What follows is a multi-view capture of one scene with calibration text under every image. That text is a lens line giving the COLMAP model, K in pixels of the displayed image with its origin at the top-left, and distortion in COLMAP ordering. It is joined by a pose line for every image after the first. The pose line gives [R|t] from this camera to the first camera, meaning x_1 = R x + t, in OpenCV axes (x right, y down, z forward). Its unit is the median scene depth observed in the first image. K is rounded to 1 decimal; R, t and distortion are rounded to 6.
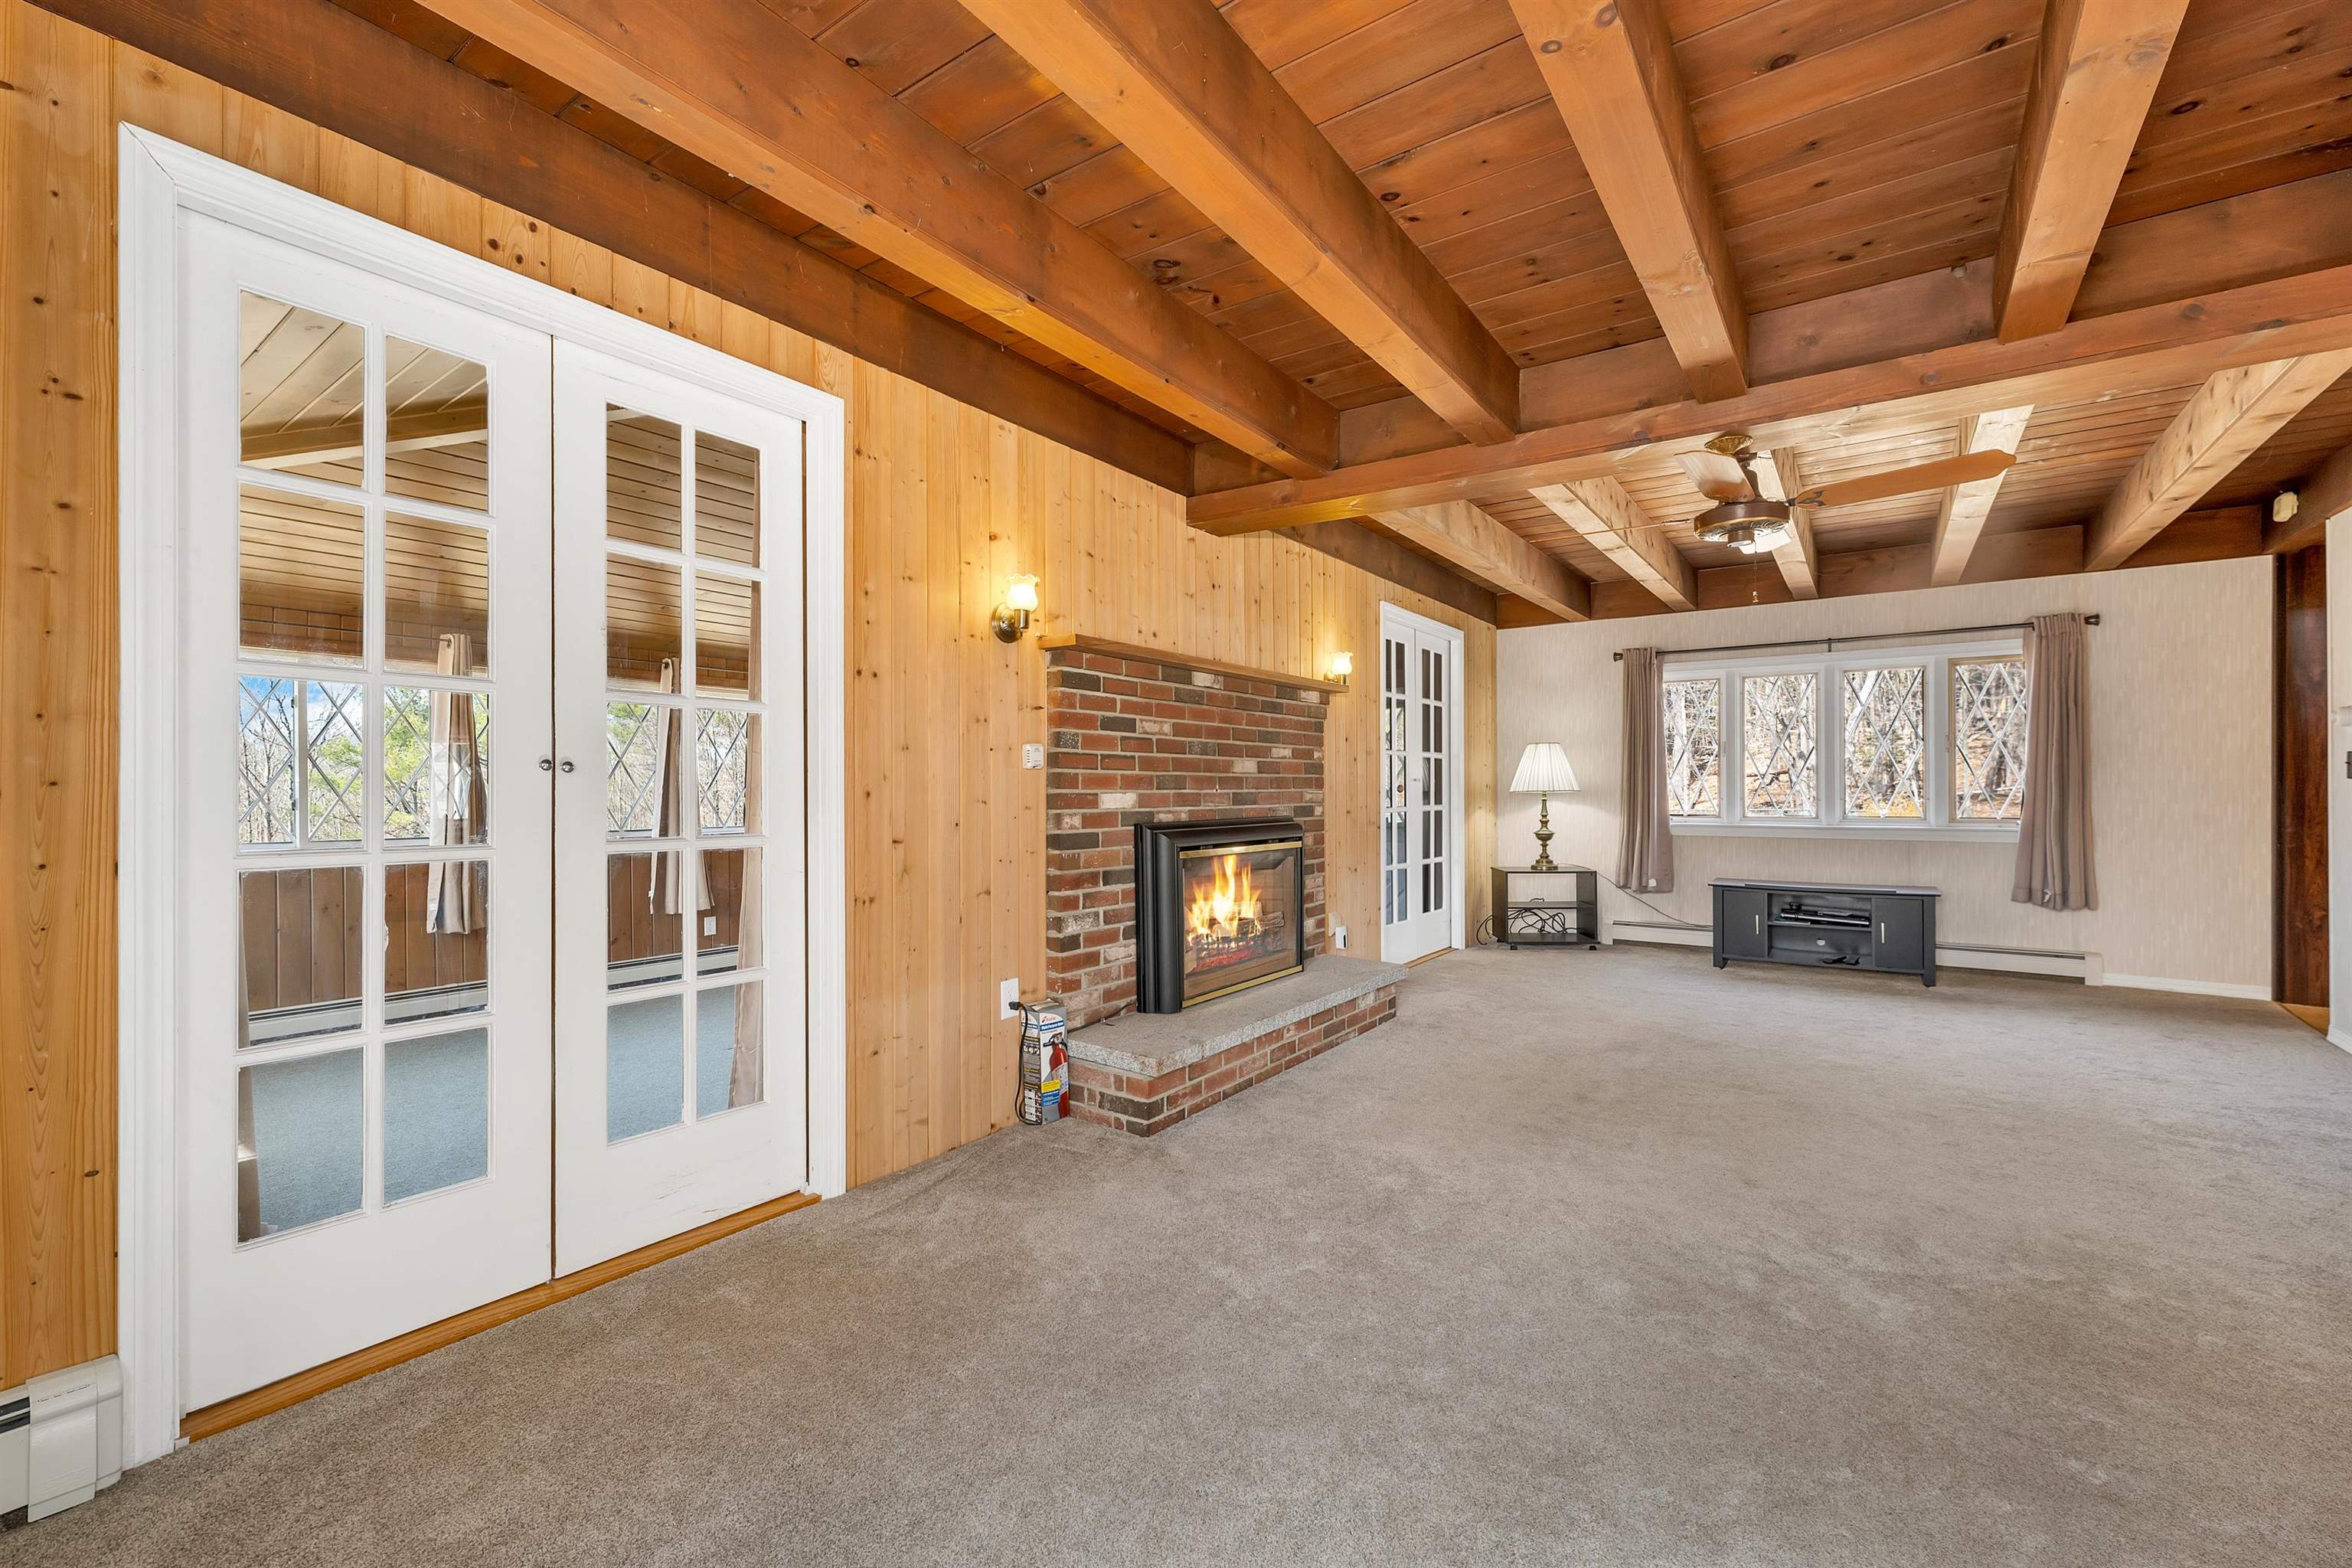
lens RADIAL K [[988.1, 0, 1184.2], [0, 988.1, 781.2], [0, 0, 1]] dist [0.001973, -0.000279]
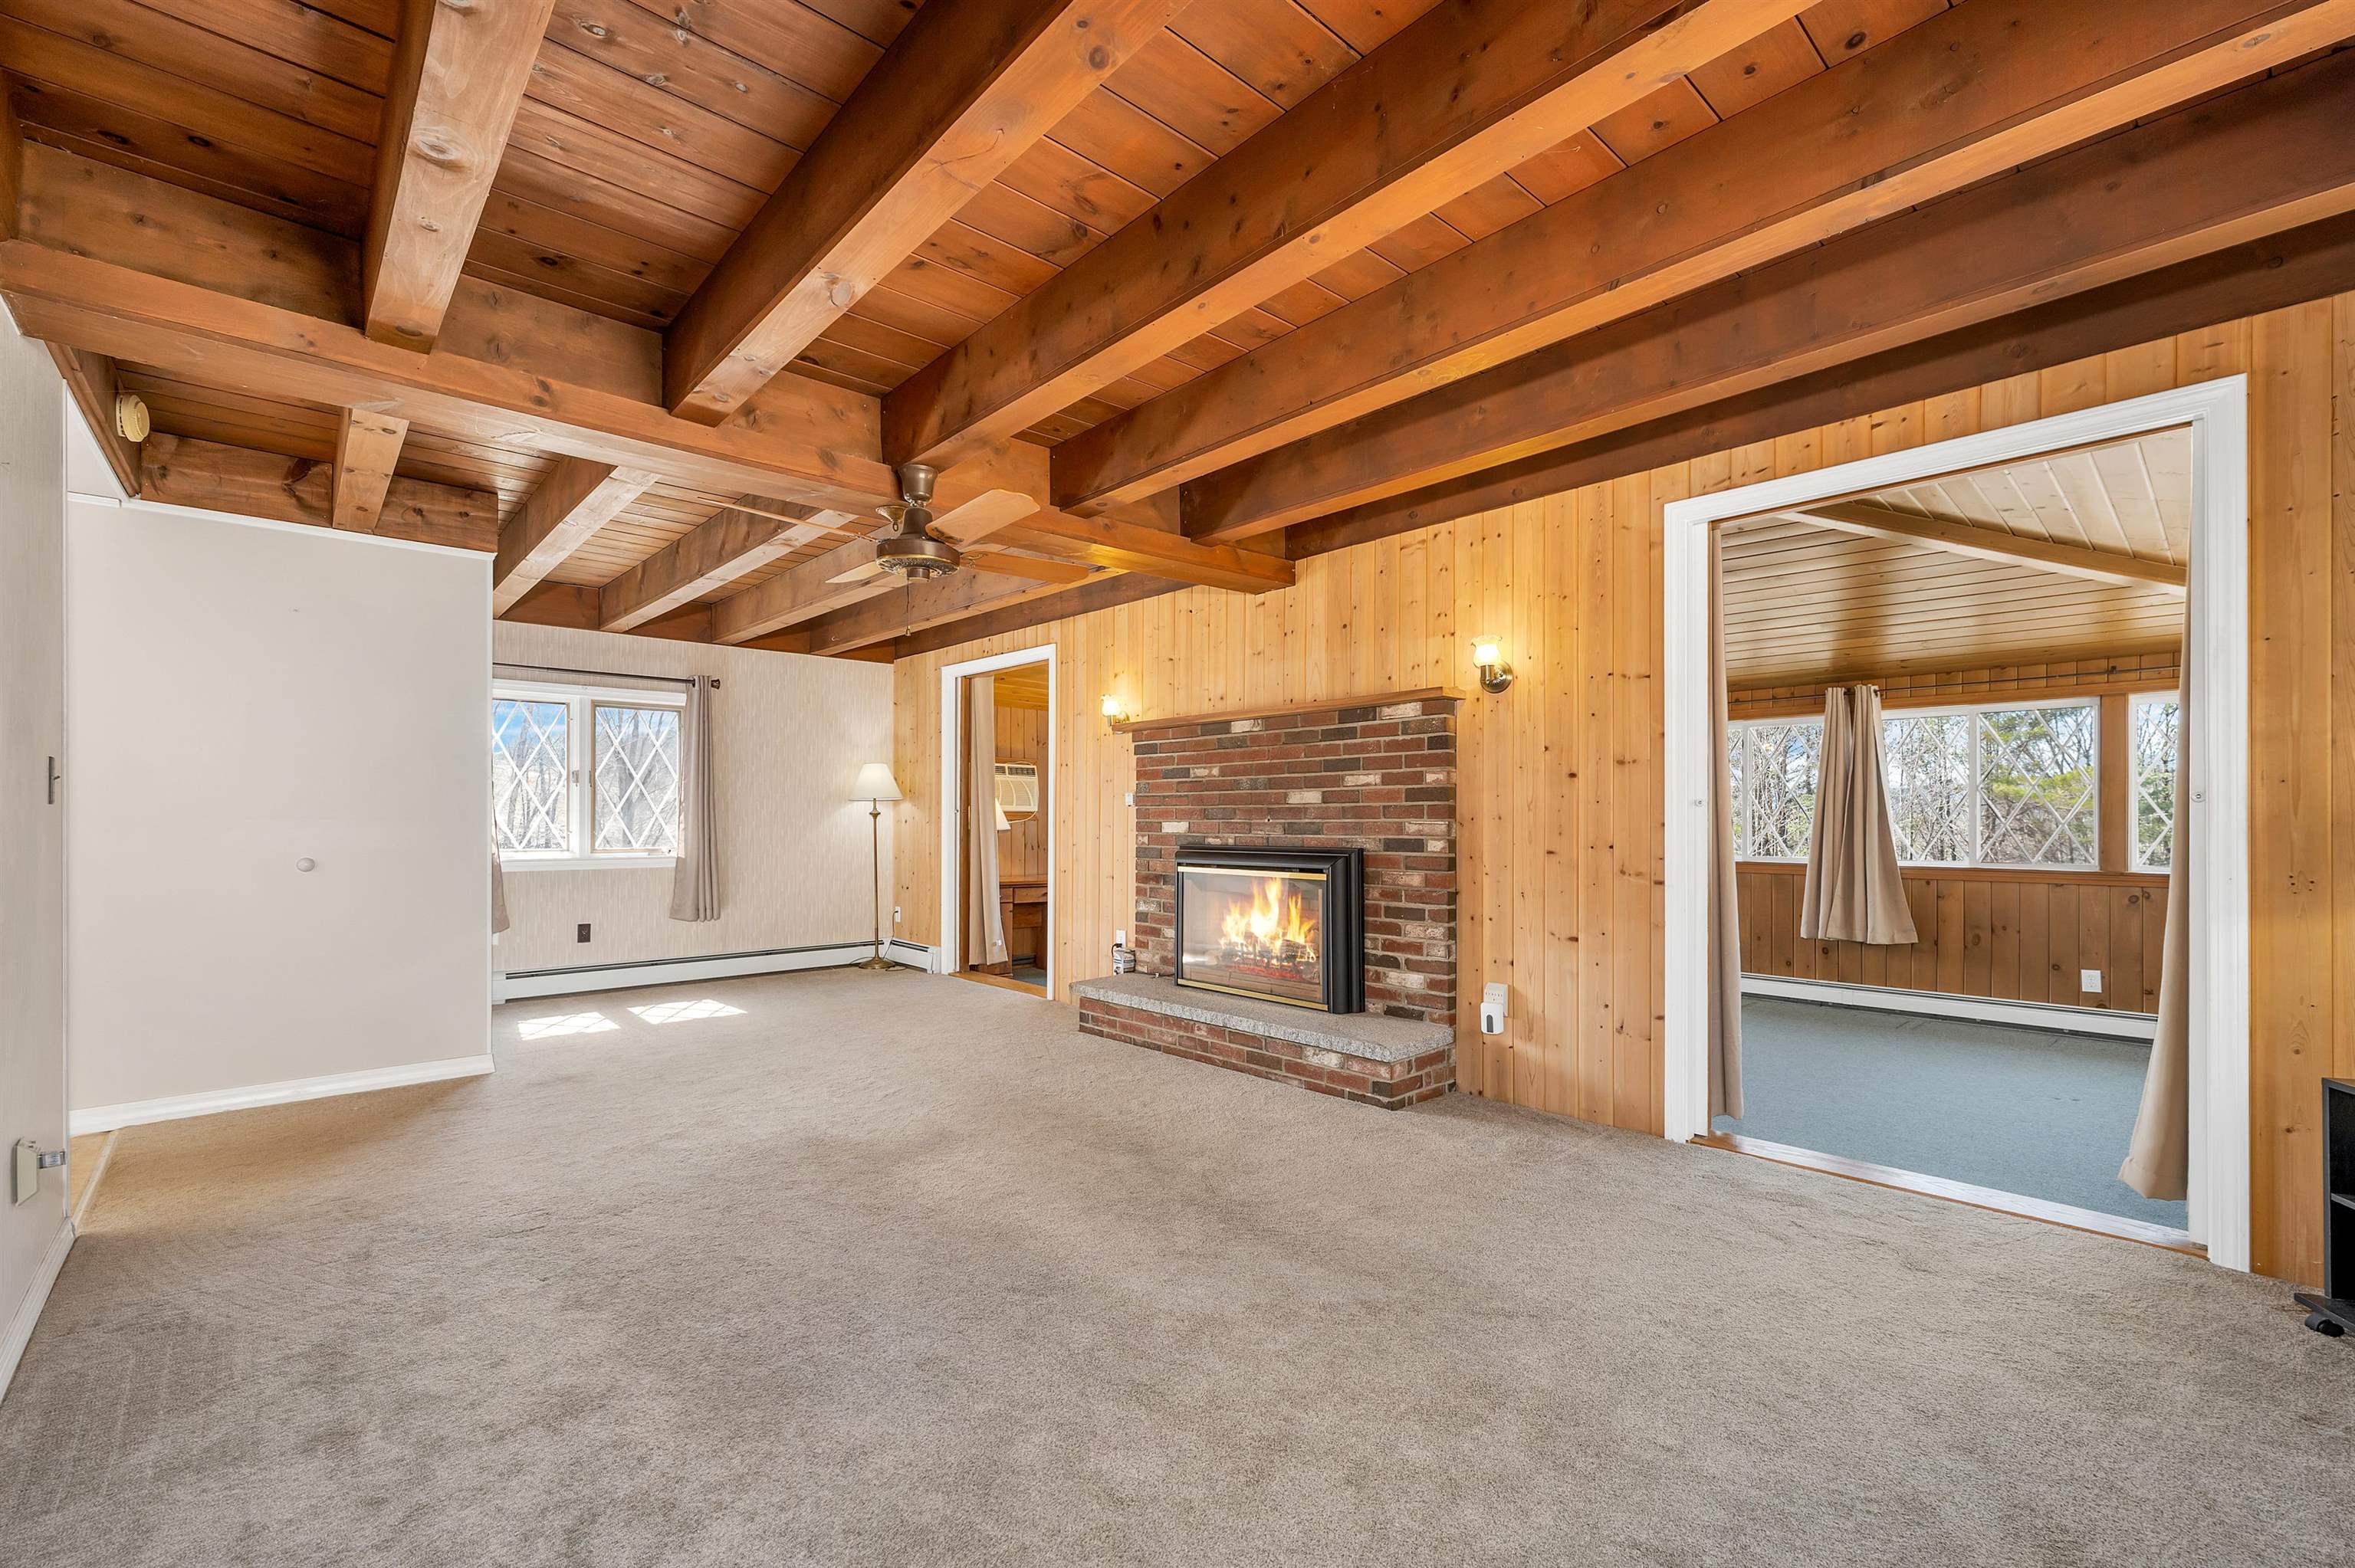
lens RADIAL K [[970.0, 0, 1169.3], [0, 970.0, 828.9], [0, 0, 1]] dist [-0.010020, -0.000137]
pose [[-0.210609, 0.004839, -0.977558, 1.184578], [0.002762, 0.999987, 0.004355, 0.014453], [0.977566, -0.001783, -0.210620, 1.173904]]
